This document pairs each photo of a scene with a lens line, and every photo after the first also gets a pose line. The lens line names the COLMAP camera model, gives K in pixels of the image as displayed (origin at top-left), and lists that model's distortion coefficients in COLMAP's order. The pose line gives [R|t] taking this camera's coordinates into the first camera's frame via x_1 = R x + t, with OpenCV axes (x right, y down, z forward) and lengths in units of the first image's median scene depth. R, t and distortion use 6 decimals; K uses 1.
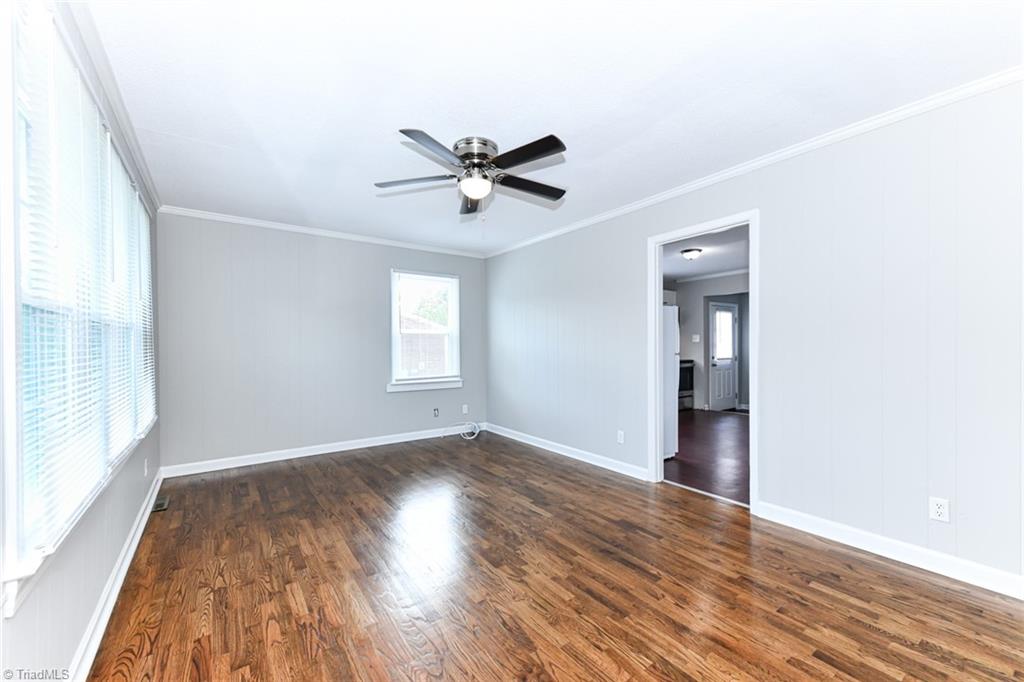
lens RADIAL K [[408.9, 0, 511.0], [0, 408.9, 341.6], [0, 0, 1]] dist [0.017770, -0.007007]
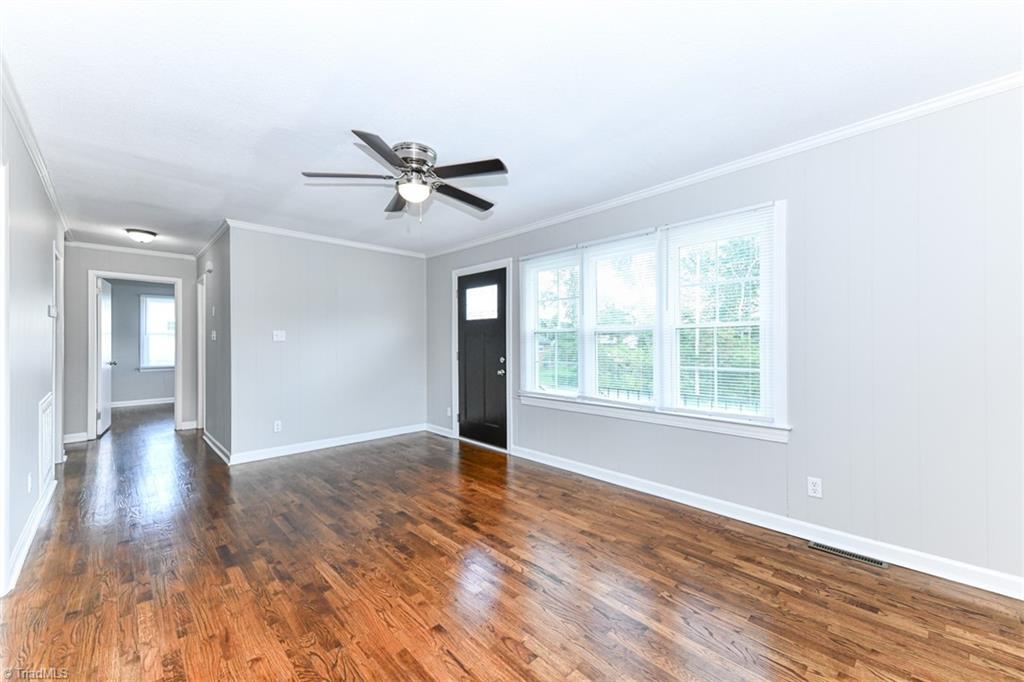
lens RADIAL K [[397.7, 0, 509.8], [0, 397.7, 343.0], [0, 0, 1]] dist [0.001905, 0.000141]
pose [[-0.990401, 0.007280, -0.138031, -0.179758], [0.008475, 0.999932, -0.008066, 0.011838], [0.137963, -0.009159, -0.990395, 2.007428]]
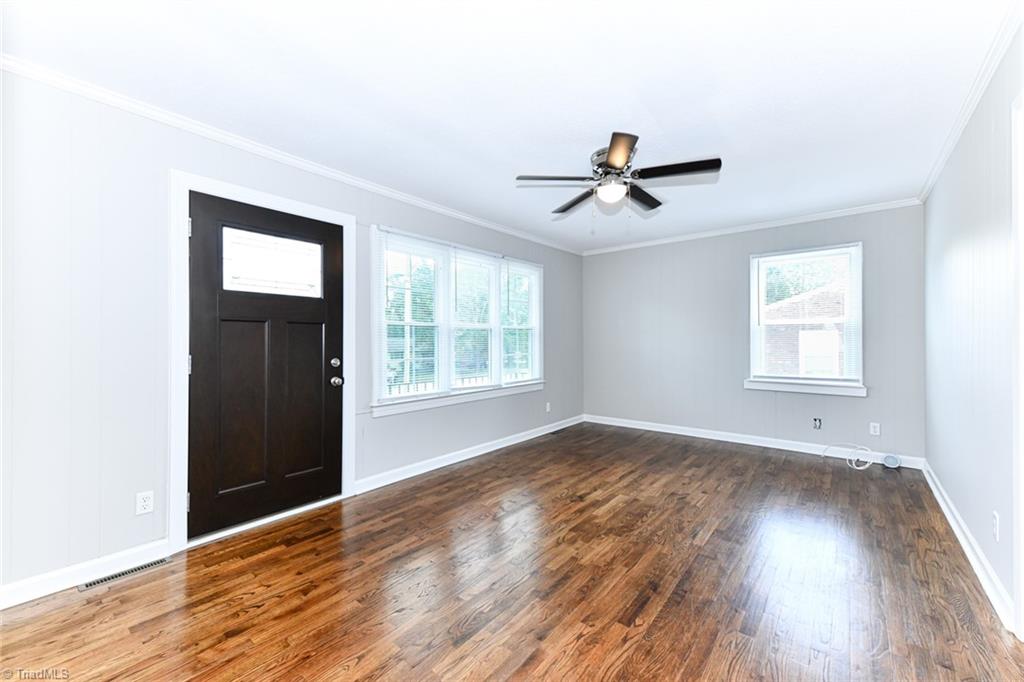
lens RADIAL K [[408.9, 0, 511.0], [0, 408.9, 341.6], [0, 0, 1]] dist [0.017770, -0.007007]
pose [[0.248808, 0.007441, -0.968524, 0.893246], [0.010079, 0.999896, 0.010271, 0.003776], [0.968500, -0.012317, 0.248707, 0.478828]]
